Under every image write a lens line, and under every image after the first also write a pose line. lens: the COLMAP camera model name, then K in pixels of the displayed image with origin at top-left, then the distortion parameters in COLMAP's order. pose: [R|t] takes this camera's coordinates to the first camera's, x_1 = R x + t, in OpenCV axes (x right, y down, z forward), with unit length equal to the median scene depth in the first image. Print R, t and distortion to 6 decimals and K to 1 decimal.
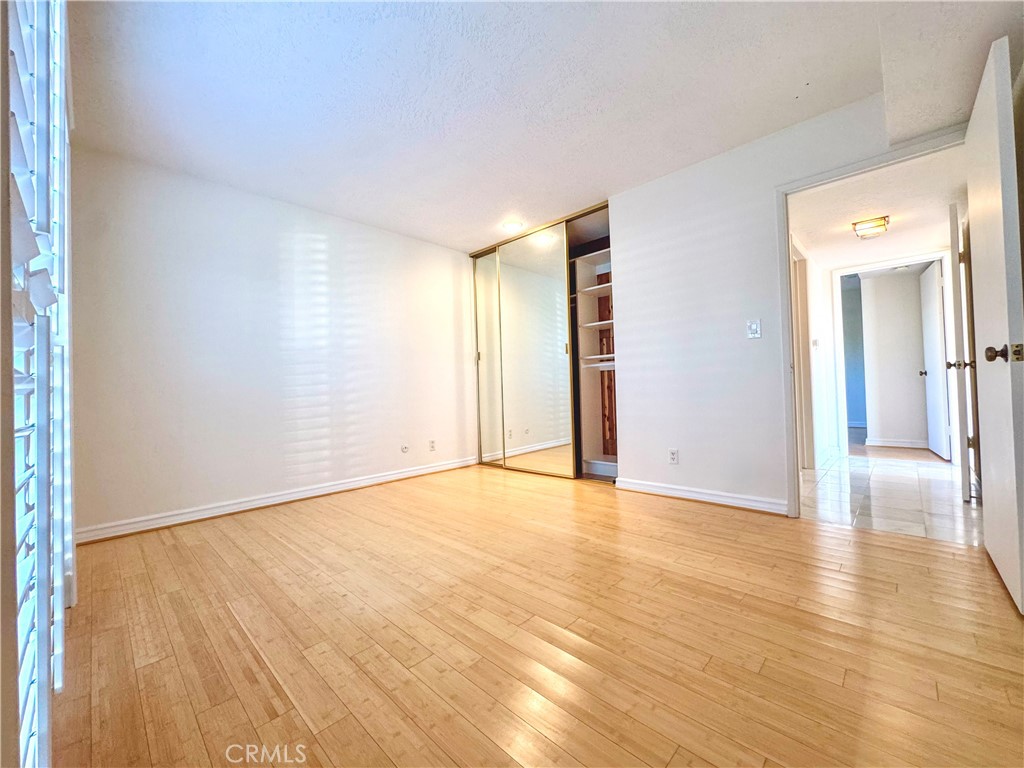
lens RADIAL K [[409.4, 0, 511.7], [0, 409.4, 381.7], [0, 0, 1]] dist [0.000062, -0.000233]
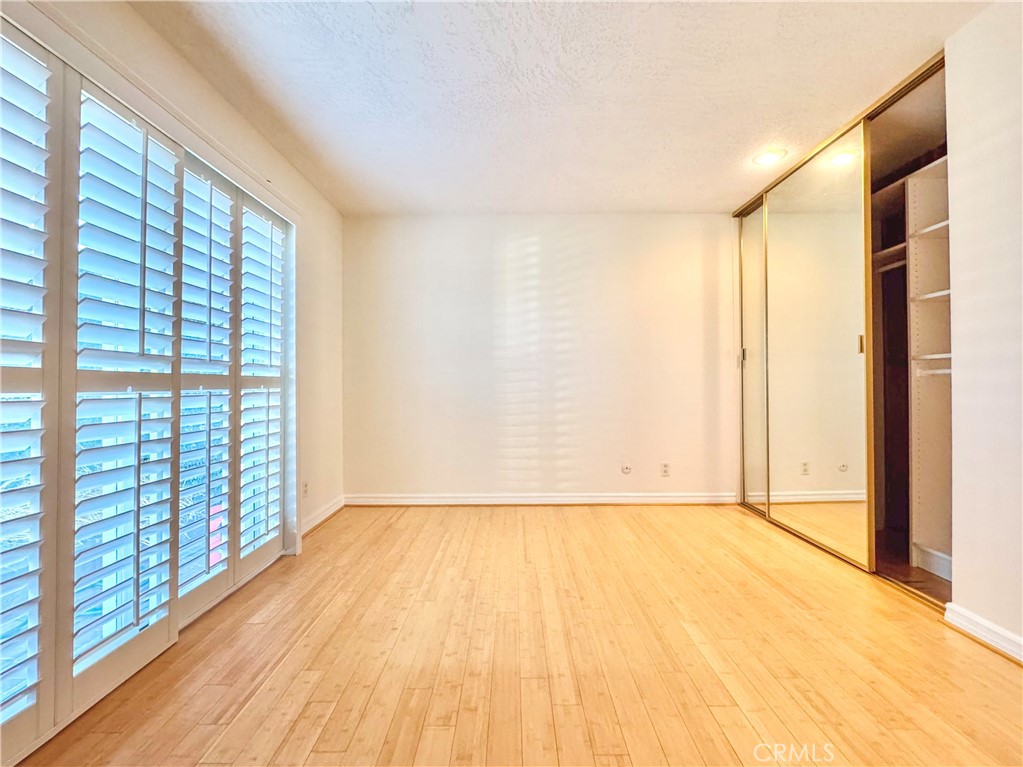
lens RADIAL K [[440.7, 0, 512.5], [0, 440.7, 379.6], [0, 0, 1]] dist [-0.002931, -0.000146]
pose [[0.696269, 0.019504, -0.717515, 0.263471], [-0.004444, 0.999729, 0.022863, -0.047493], [0.717767, -0.012730, 0.696167, 0.241742]]
